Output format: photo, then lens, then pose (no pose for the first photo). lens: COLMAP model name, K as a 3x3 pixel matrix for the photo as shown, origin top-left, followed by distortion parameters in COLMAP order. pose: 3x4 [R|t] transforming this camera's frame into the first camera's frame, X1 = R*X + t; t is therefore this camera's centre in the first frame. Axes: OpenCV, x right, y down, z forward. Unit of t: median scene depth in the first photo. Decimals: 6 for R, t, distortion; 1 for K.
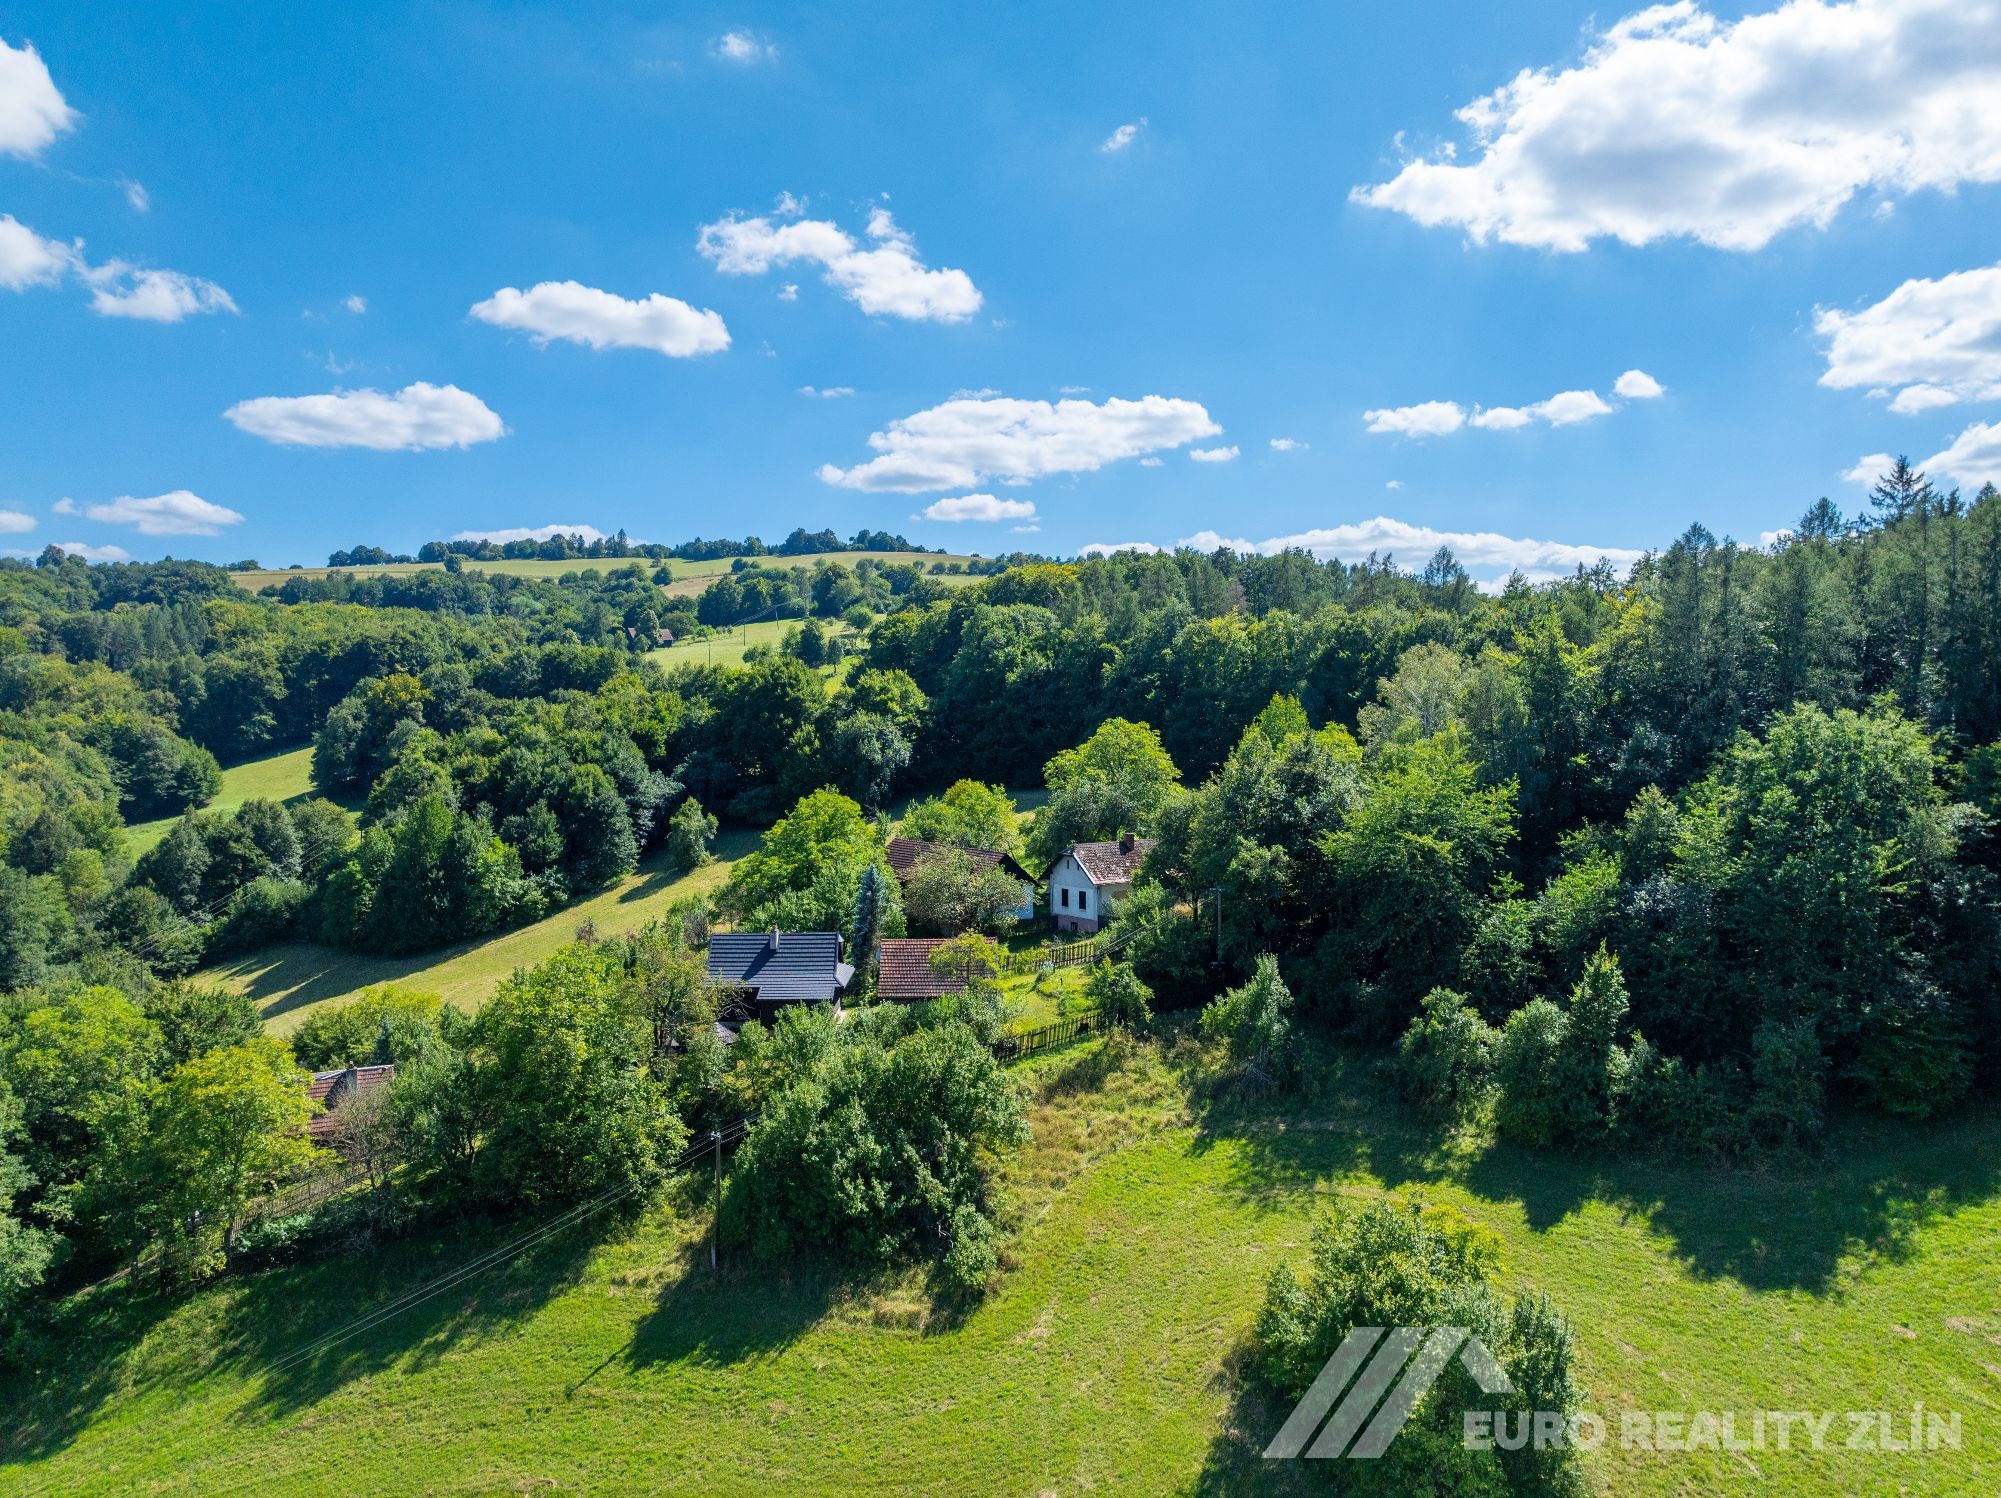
lens RADIAL K [[1432.9, 0, 1001.7], [0, 1432.9, 741.5], [0, 0, 1]] dist [-0.034758, 0.000947]
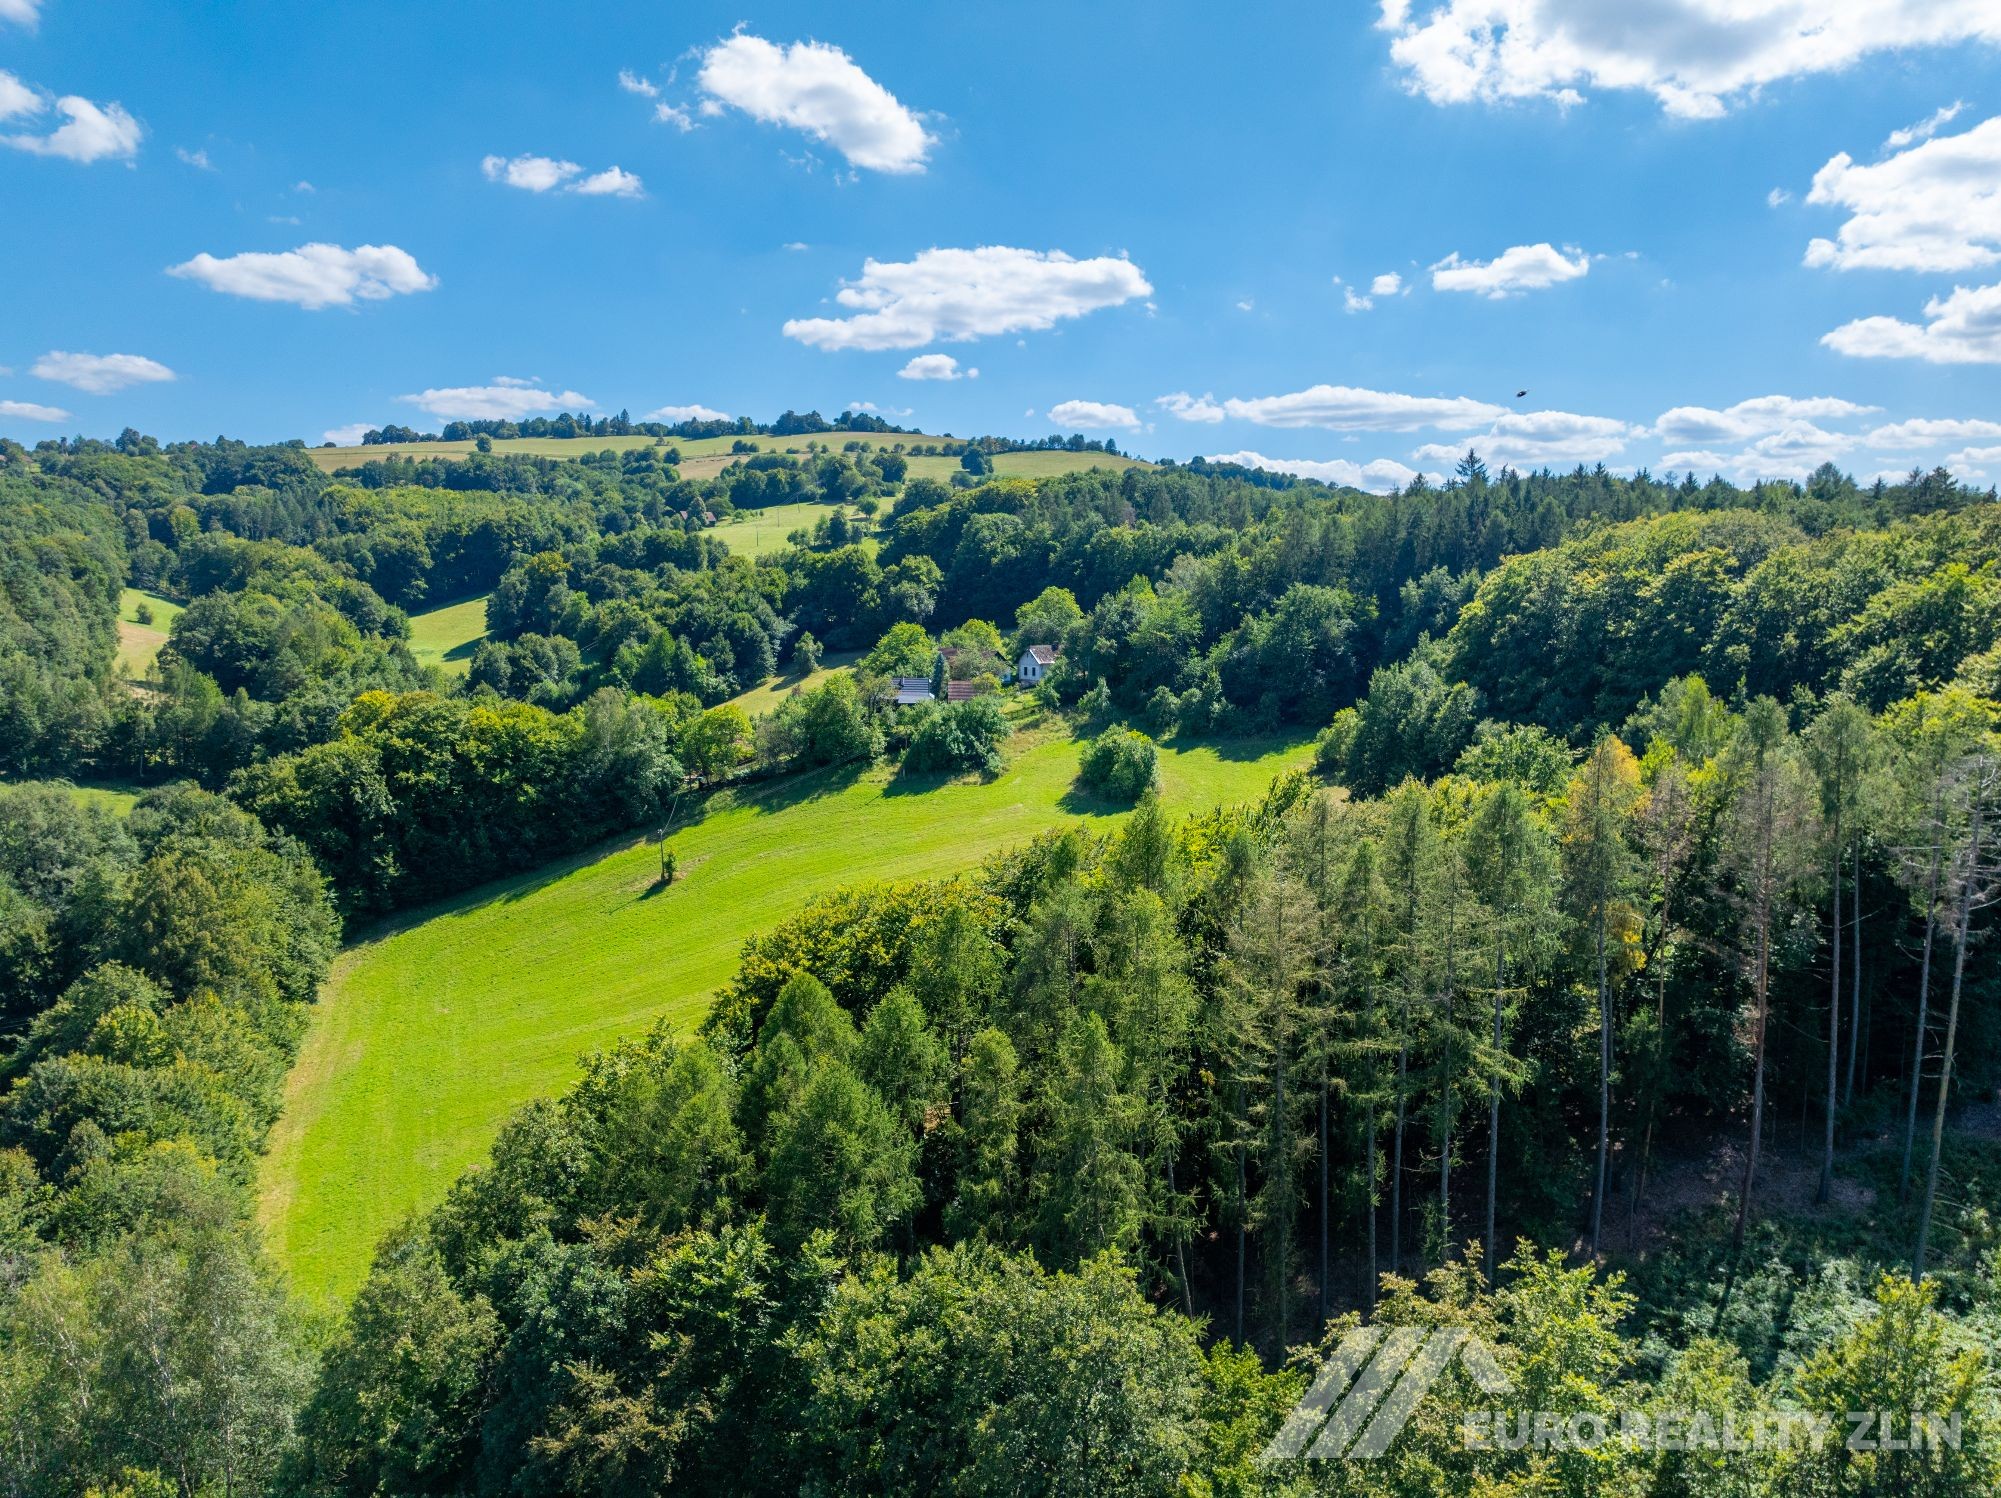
lens RADIAL K [[1432.9, 0, 1001.7], [0, 1432.9, 741.5], [0, 0, 1]] dist [-0.034758, 0.000947]
pose [[0.999666, 0.001154, 0.025802, -0.028061], [-0.003568, 0.995593, 0.093716, 0.008108], [-0.025580, -0.093777, 0.995265, -0.678380]]
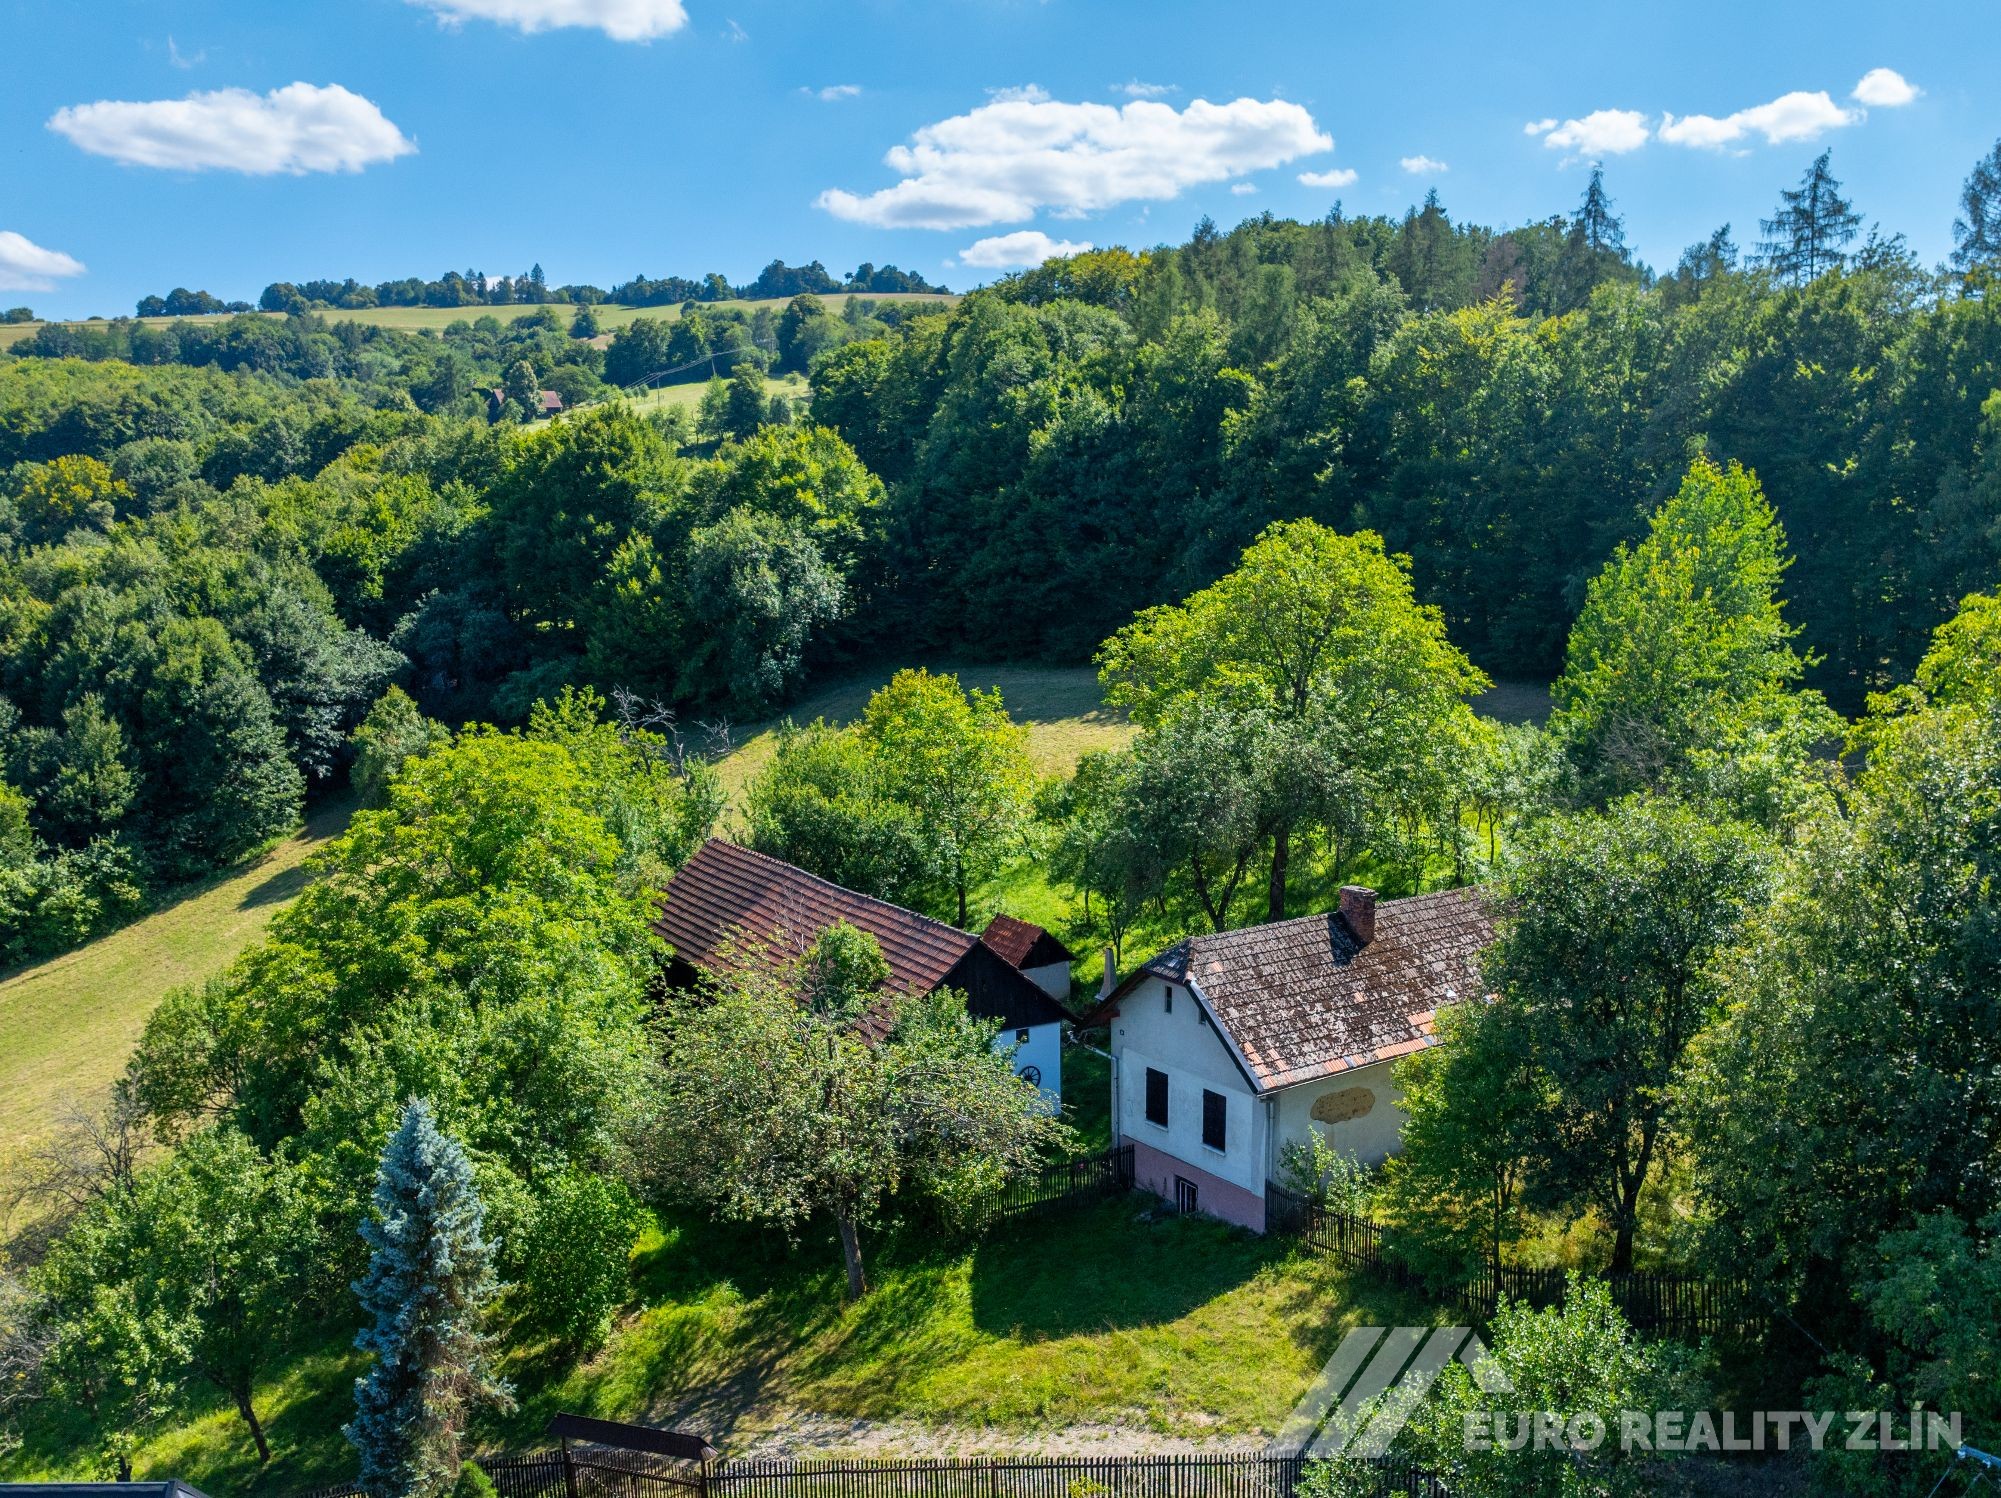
lens RADIAL K [[1736.3, 0, 1048.1], [0, 1736.3, 897.0], [0, 0, 1]] dist [-0.032832, -0.002674]
pose [[0.999986, 0.000130, -0.005381, 0.013176], [0.000918, 0.980931, 0.194354, -0.005566], [0.005304, -0.194356, 0.980917, 0.376593]]
